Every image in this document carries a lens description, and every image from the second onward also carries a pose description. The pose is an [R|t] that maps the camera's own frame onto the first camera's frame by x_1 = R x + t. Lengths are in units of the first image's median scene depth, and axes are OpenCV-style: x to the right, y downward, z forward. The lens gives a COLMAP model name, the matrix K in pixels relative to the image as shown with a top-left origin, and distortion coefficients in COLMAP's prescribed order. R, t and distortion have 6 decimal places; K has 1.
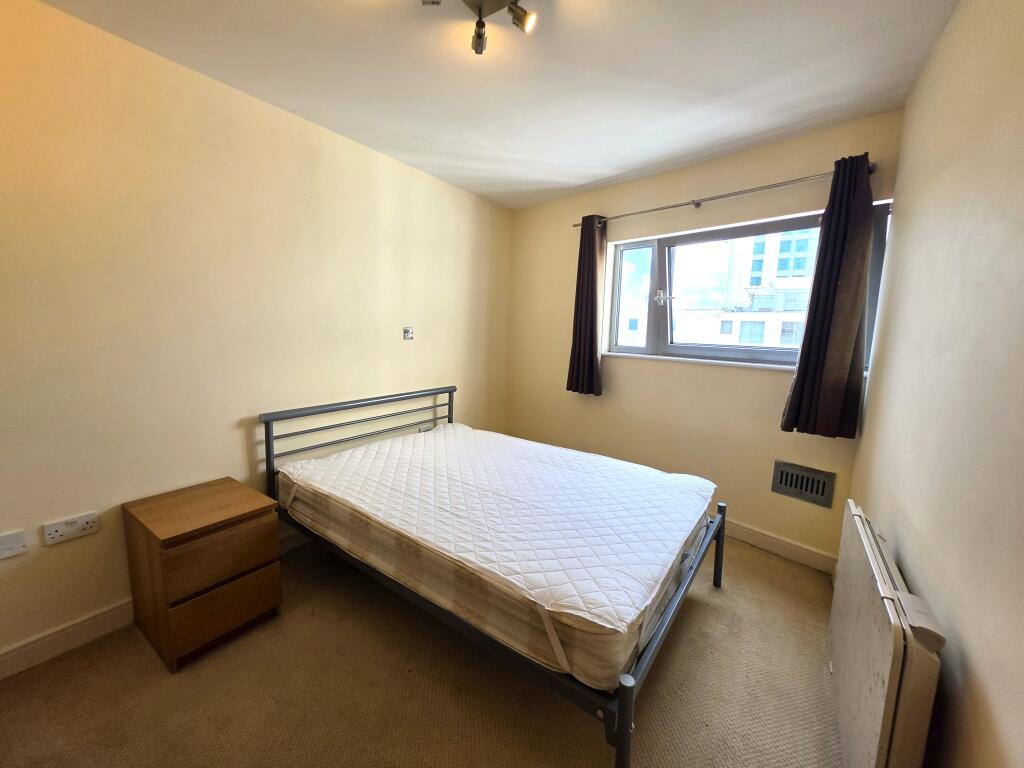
lens RADIAL K [[407.9, 0, 509.1], [0, 407.9, 383.4], [0, 0, 1]] dist [0.002524, 0.000827]
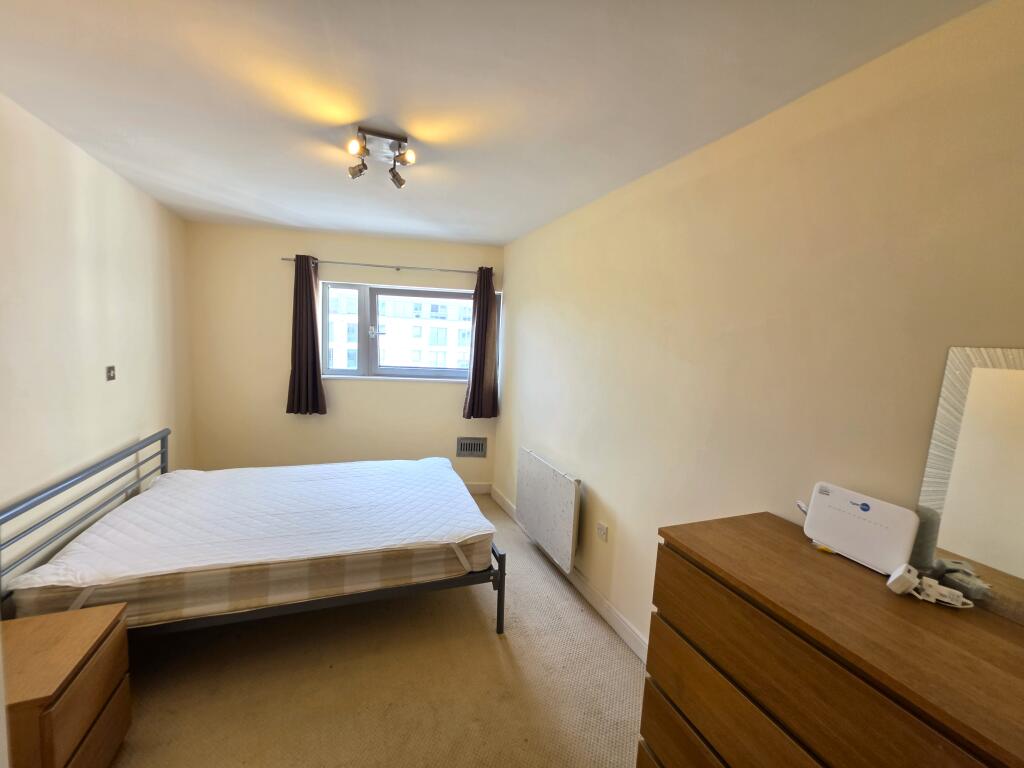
lens RADIAL K [[407.9, 0, 509.1], [0, 407.9, 383.4], [0, 0, 1]] dist [0.002524, 0.000827]
pose [[0.561941, -0.091578, 0.822093, -0.580774], [0.085423, 0.994964, 0.052444, -0.098436], [-0.822755, 0.040755, 0.566933, -0.099586]]
